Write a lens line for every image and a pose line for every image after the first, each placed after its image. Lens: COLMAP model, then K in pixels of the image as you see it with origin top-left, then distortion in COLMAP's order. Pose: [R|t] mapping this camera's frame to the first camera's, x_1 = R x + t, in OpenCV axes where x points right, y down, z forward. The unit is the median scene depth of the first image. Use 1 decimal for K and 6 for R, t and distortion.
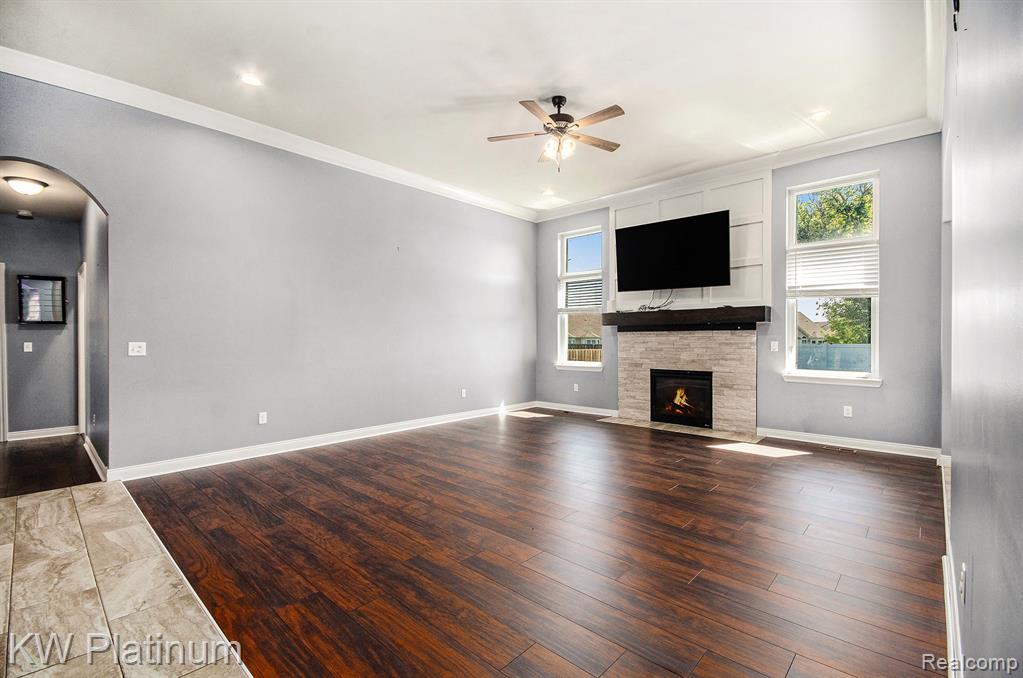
lens RADIAL K [[455.5, 0, 513.6], [0, 455.5, 342.8], [0, 0, 1]] dist [0.004462, -0.000973]
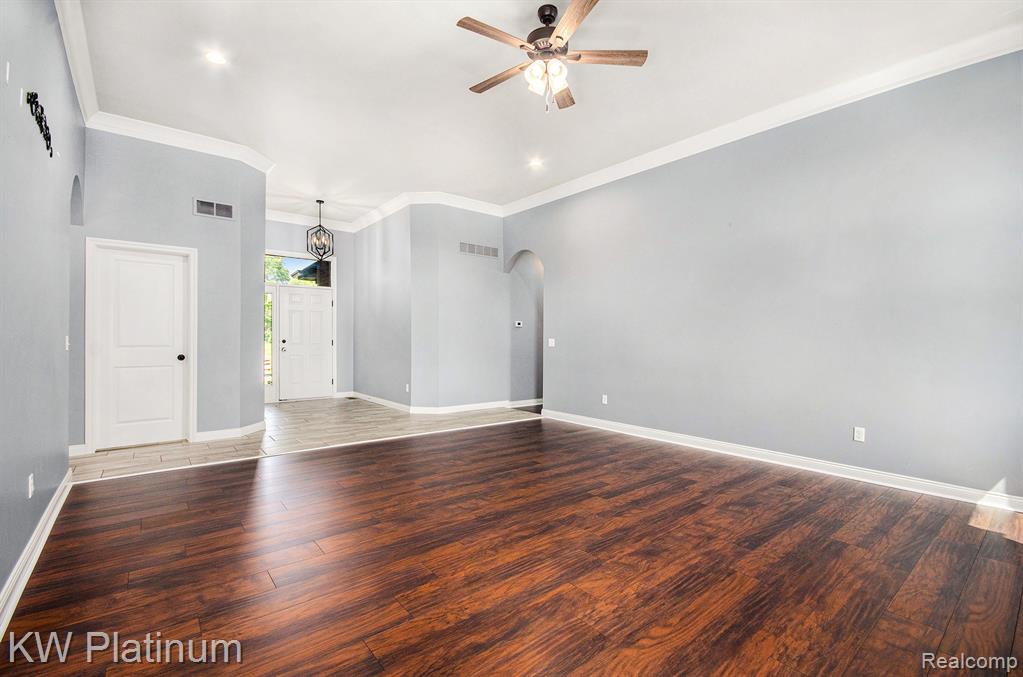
lens RADIAL K [[455.5, 0, 503.3], [0, 455.5, 334.1], [0, 0, 1]] dist [0.004462, -0.000973]
pose [[-0.147364, -0.004338, -0.989073, 0.601528], [-0.018599, 0.999826, -0.001614, -0.008009], [0.988907, 0.018158, -0.147419, 0.738664]]
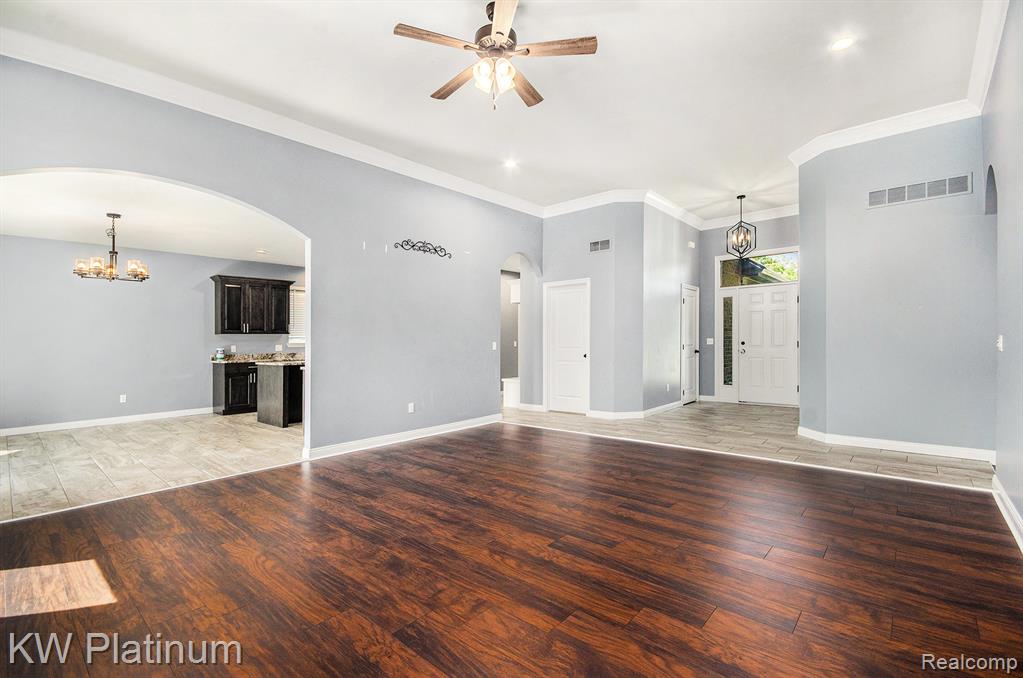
lens RADIAL K [[455.5, 0, 524.8], [0, 455.5, 336.1], [0, 0, 1]] dist [0.004462, -0.000973]
pose [[-0.998907, 0.019527, -0.042473, 0.053198], [0.019553, 0.999809, -0.000200, -0.010112], [0.042461, -0.001030, -0.999098, 1.231202]]
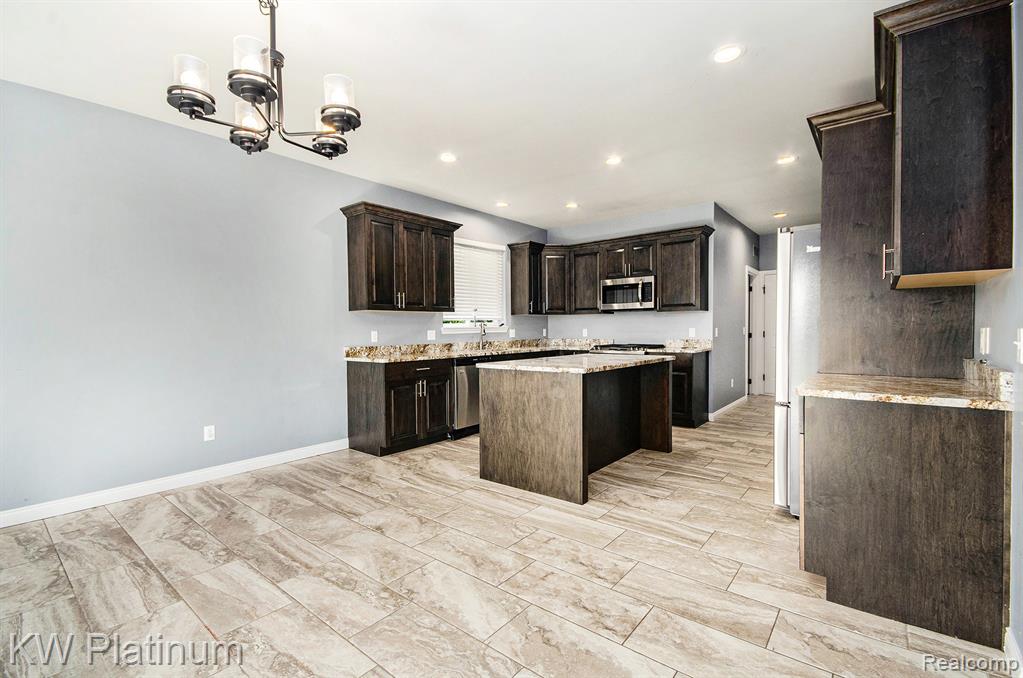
lens RADIAL K [[455.5, 0, 512.0], [0, 455.5, 340.1], [0, 0, 1]] dist [0.004462, -0.000973]
pose [[-0.997885, 0.015972, -0.063004, 0.698012], [0.013883, 0.999344, 0.033462, -0.005852], [0.063497, 0.032517, -0.997452, 0.616643]]
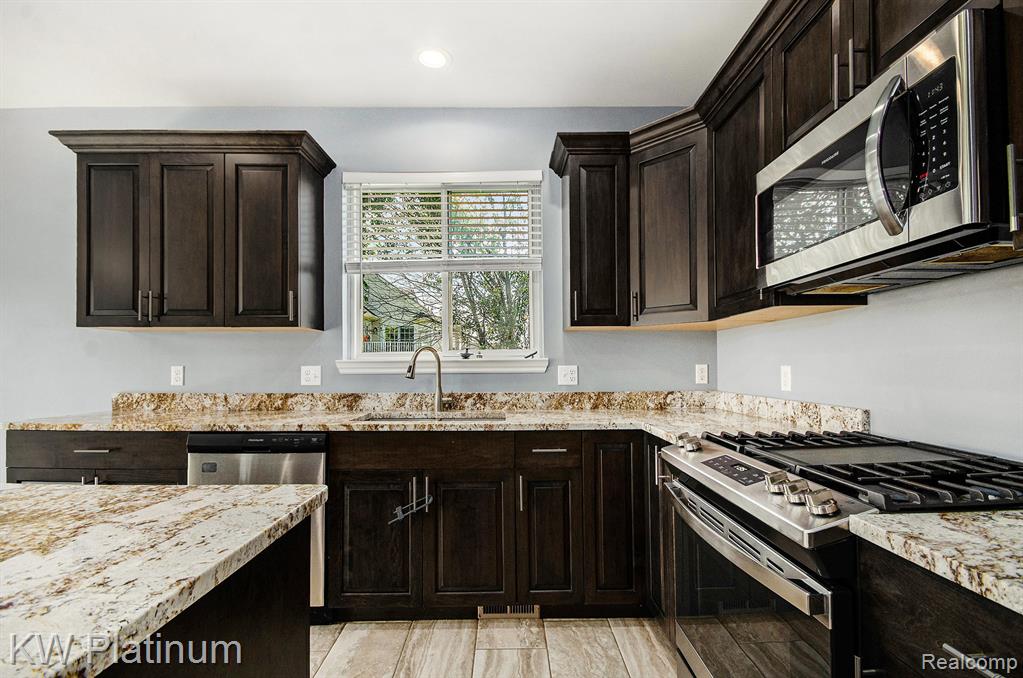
lens RADIAL K [[455.5, 0, 510.6], [0, 455.5, 350.0], [0, 0, 1]] dist [0.004462, -0.000973]
pose [[-0.689851, 0.029597, 0.723346, 0.334138], [0.009837, 0.999455, -0.031513, 0.003749], [-0.723885, -0.014624, -0.689766, -0.139960]]
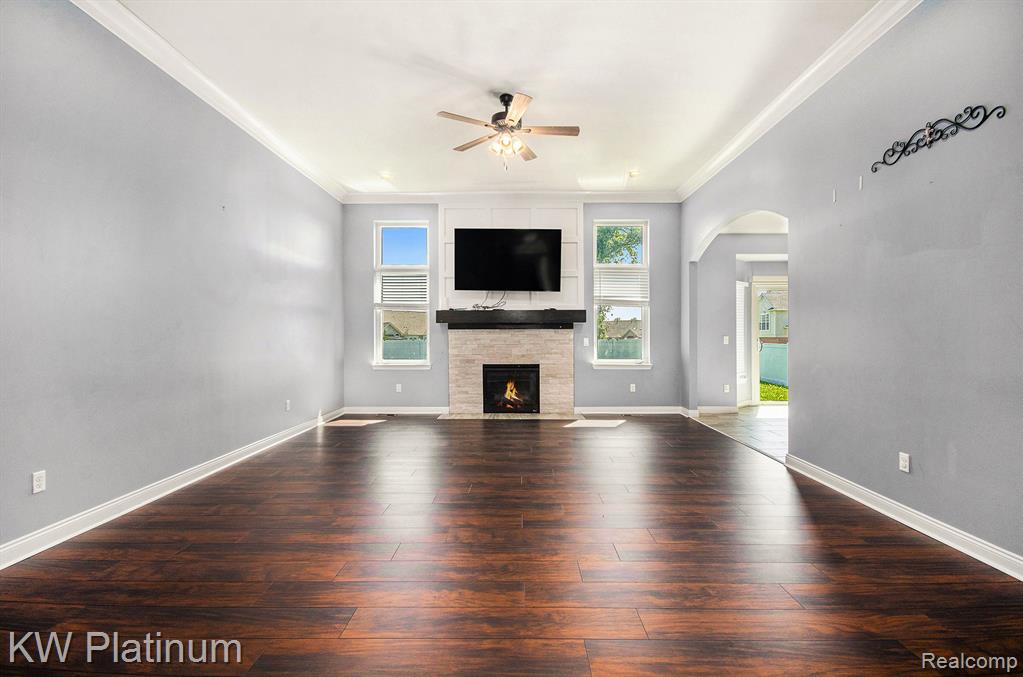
lens RADIAL K [[455.5, 0, 516.7], [0, 455.5, 340.5], [0, 0, 1]] dist [0.004462, -0.000973]
pose [[0.739832, -0.006166, 0.672763, -0.402018], [0.005428, 0.999980, 0.003195, -0.001707], [-0.672770, 0.001288, 0.739851, 0.174071]]
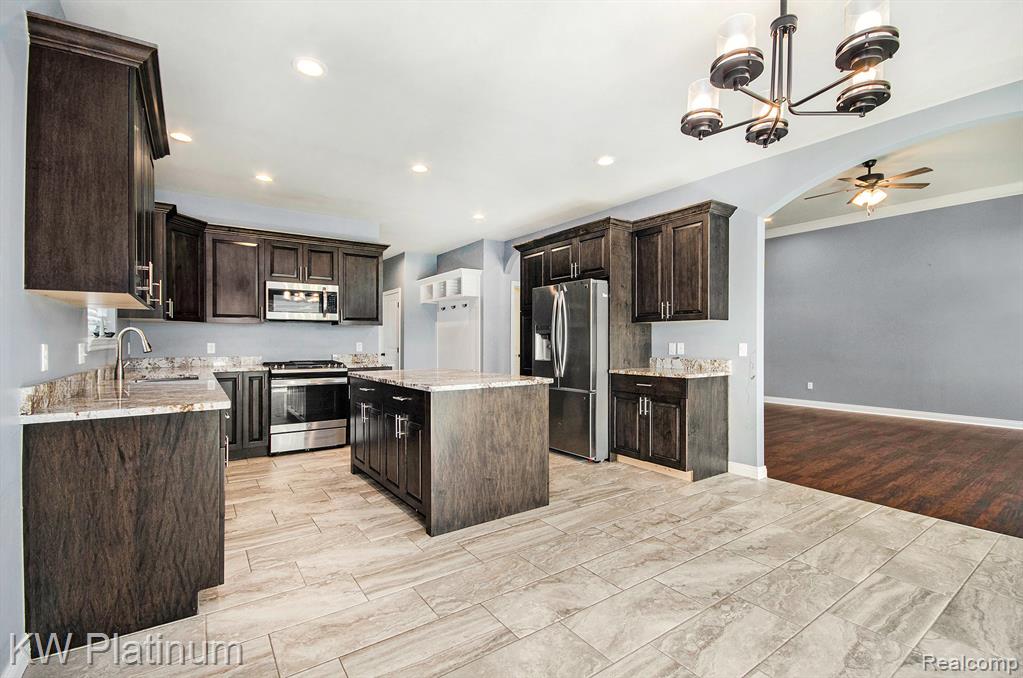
lens RADIAL K [[455.5, 0, 519.3], [0, 455.5, 345.9], [0, 0, 1]] dist [0.004462, -0.000973]
pose [[-0.204967, 0.012178, -0.978693, 1.138246], [-0.006522, 0.999883, 0.013808, -0.002634], [0.978747, 0.009213, -0.204864, 0.190134]]
